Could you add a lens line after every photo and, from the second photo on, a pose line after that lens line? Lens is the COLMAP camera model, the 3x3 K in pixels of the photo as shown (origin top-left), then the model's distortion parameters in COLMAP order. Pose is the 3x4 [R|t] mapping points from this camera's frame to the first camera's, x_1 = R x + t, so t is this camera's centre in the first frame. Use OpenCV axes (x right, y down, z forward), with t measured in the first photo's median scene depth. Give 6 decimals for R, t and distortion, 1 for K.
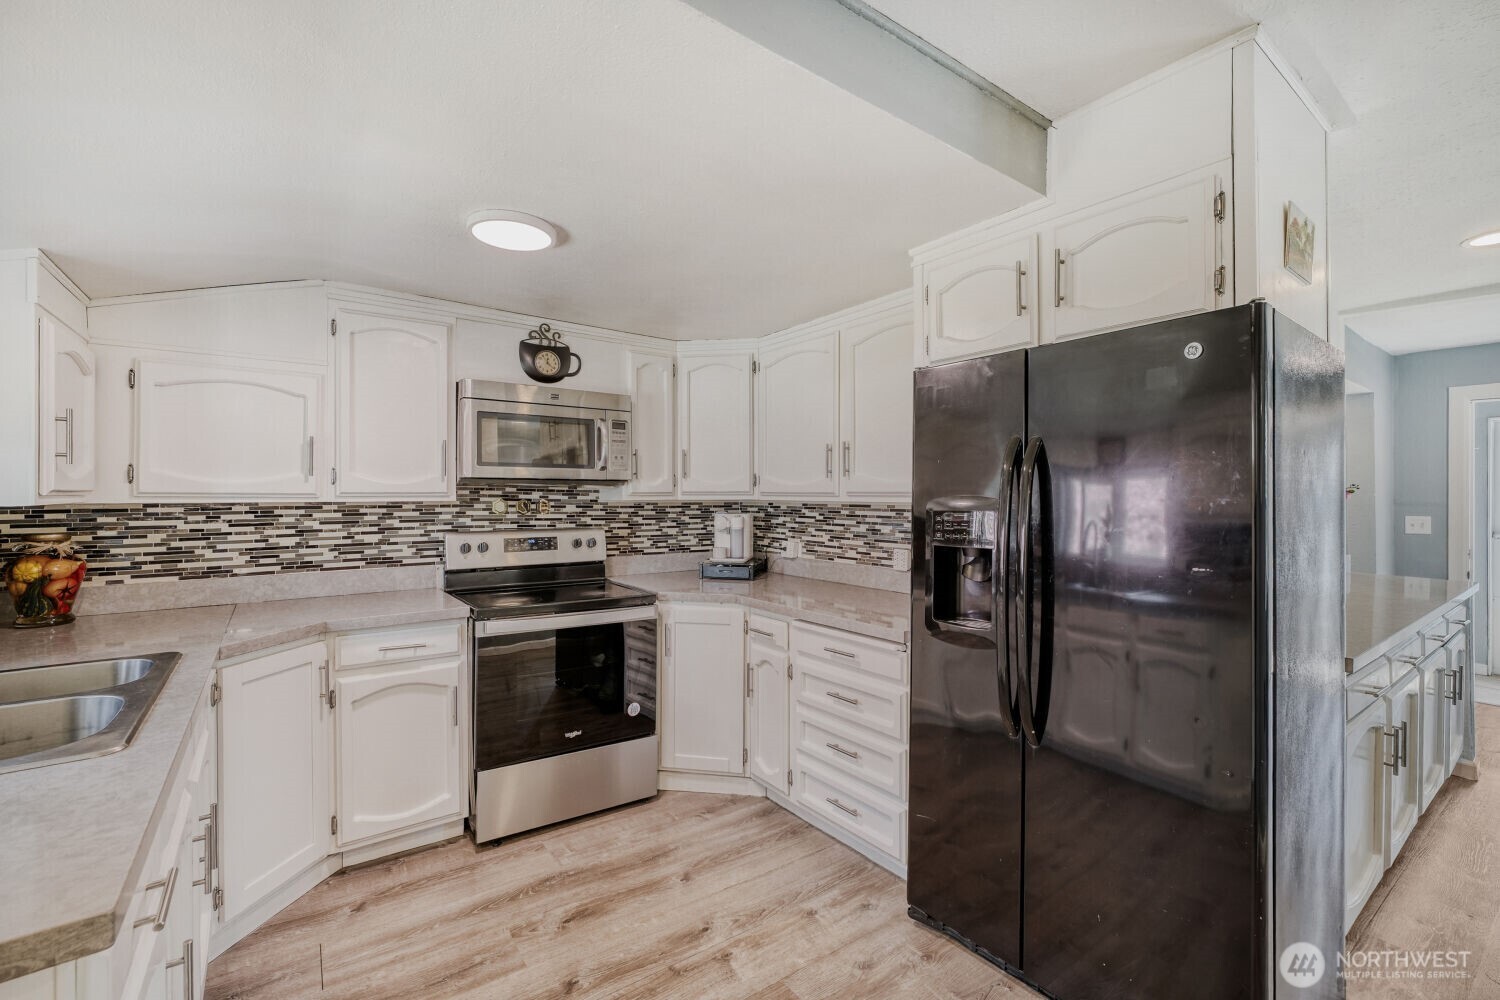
lens RADIAL K [[644.2, 0, 750.0], [0, 644.2, 500.0], [0, 0, 1]] dist [0.000523, 0.000055]
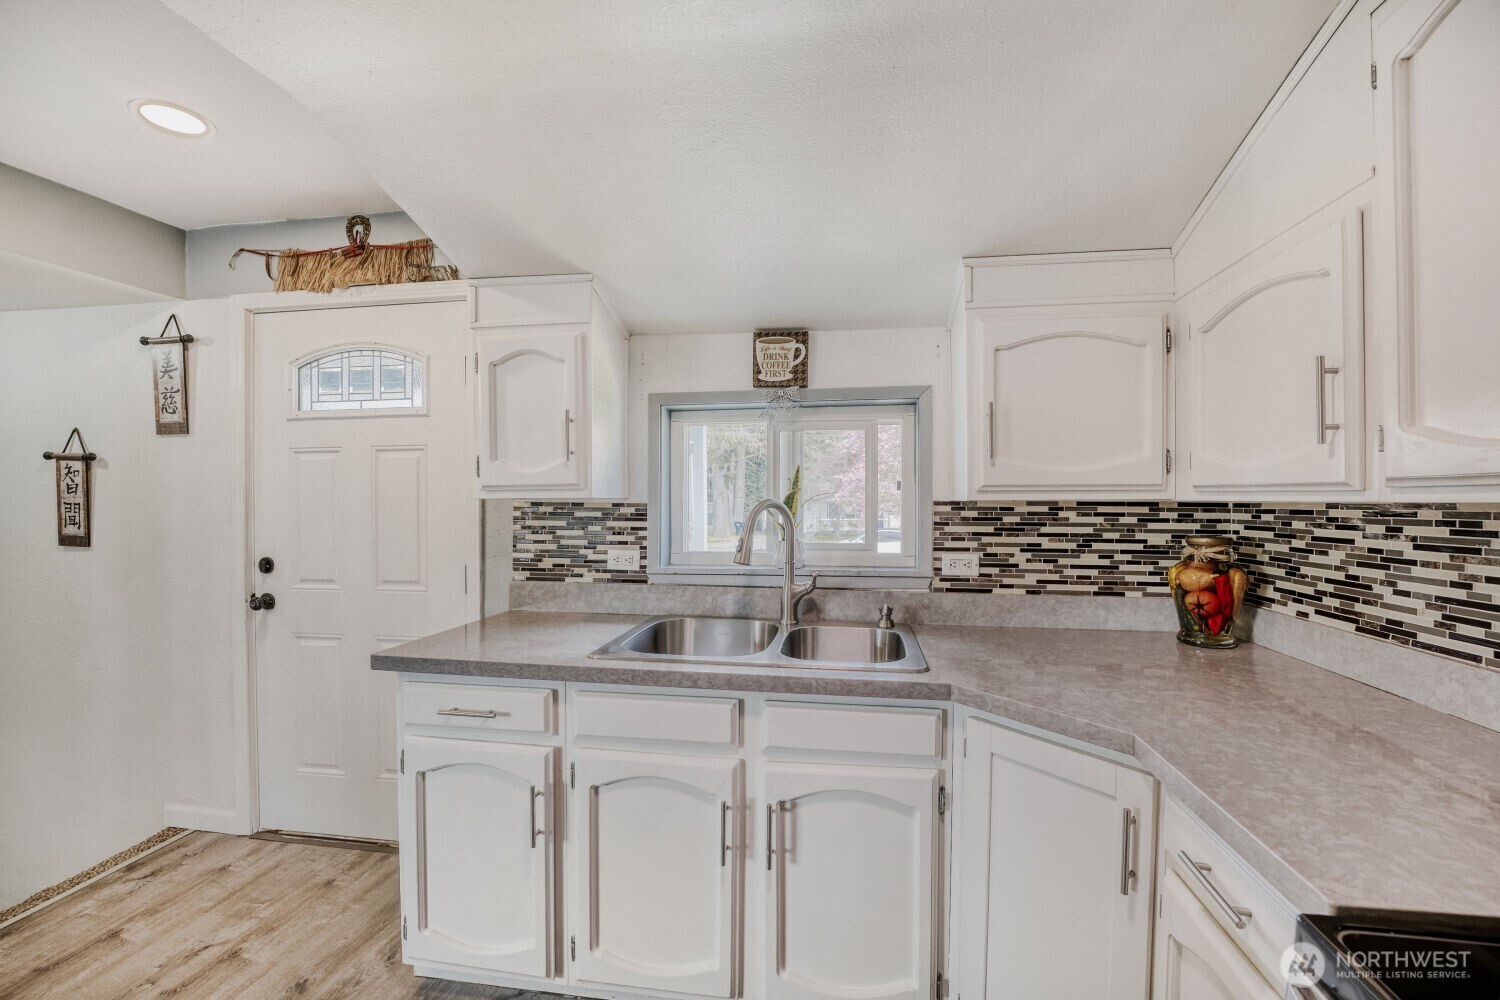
lens RADIAL K [[636.7, 0, 769.3], [0, 636.7, 502.2], [0, 0, 1]] dist [-0.019318, -0.000239]
pose [[-0.699064, 0.005905, -0.715035, -0.082061], [-0.006019, 0.999882, 0.014143, -0.000512], [0.715034, 0.014191, -0.698946, 0.922987]]
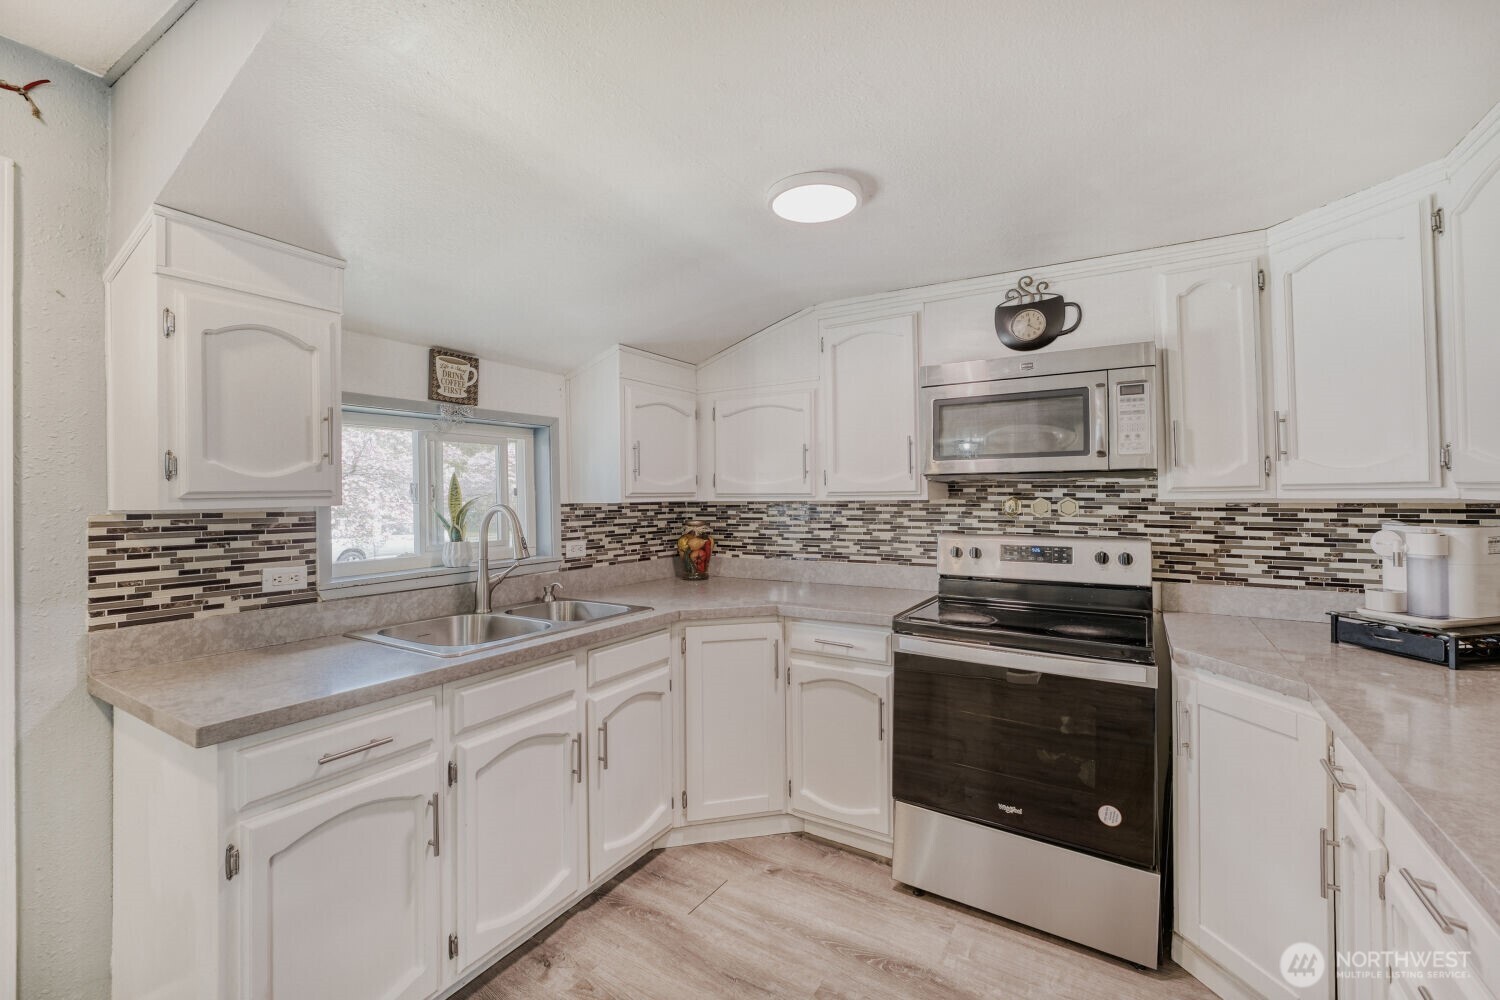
lens RADIAL K [[635.0, 0, 744.4], [0, 635.0, 488.8], [0, 0, 1]] dist [-0.013436, 0.000005]
pose [[0.374095, -0.013646, -0.927290, 0.294584], [0.000912, 0.999897, -0.014347, -0.001662], [0.927390, 0.004521, 0.374068, 0.424681]]
